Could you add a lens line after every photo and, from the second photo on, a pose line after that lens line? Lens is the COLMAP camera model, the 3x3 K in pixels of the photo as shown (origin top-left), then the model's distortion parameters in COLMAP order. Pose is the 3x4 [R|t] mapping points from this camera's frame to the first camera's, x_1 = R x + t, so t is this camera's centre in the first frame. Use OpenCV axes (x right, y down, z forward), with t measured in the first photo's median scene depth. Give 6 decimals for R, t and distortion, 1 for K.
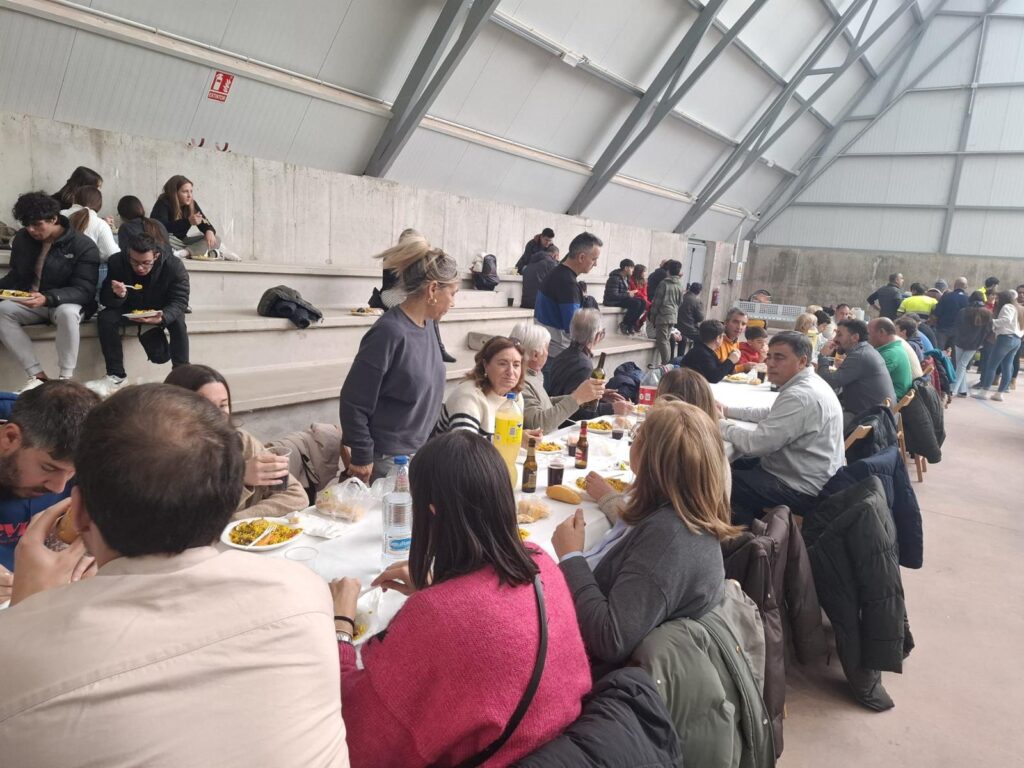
lens RADIAL K [[726.6, 0, 508.5], [0, 726.6, 391.3], [0, 0, 1]] dist [0.054133, -0.044266]
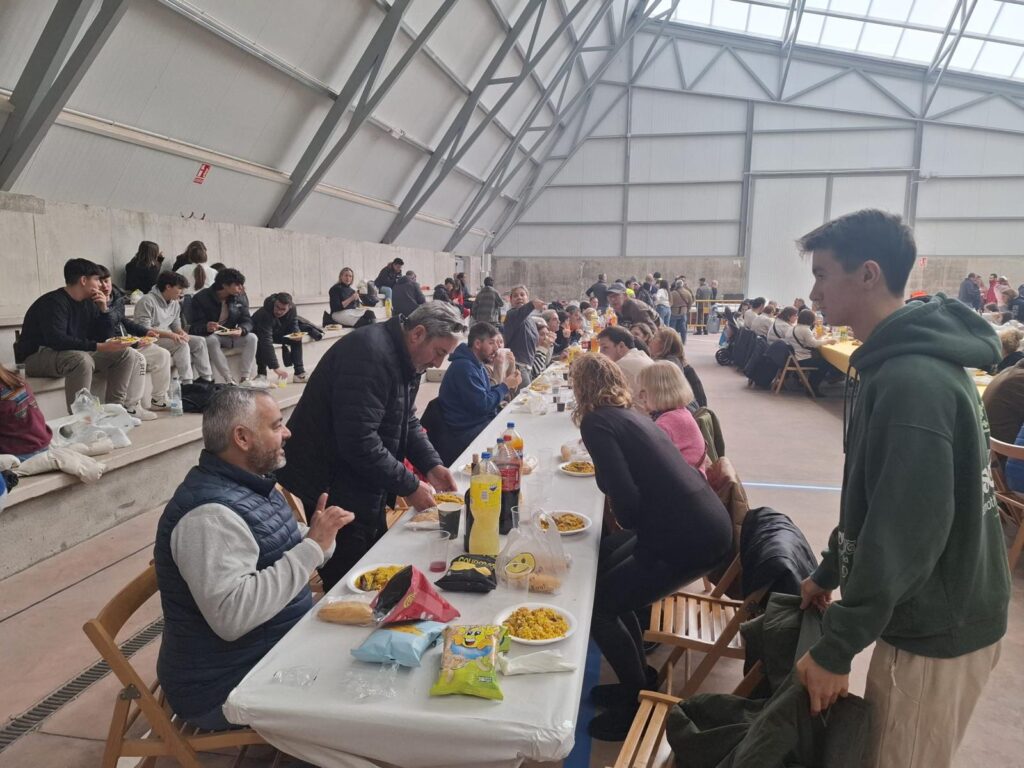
lens RADIAL K [[726.6, 0, 505.2], [0, 726.6, 390.9], [0, 0, 1]] dist [0.054133, -0.044266]
pose [[0.916722, -0.128051, 0.378449, -0.165783], [0.133335, 0.990994, 0.012333, 0.016223], [-0.376620, 0.039154, 0.925540, -0.170779]]
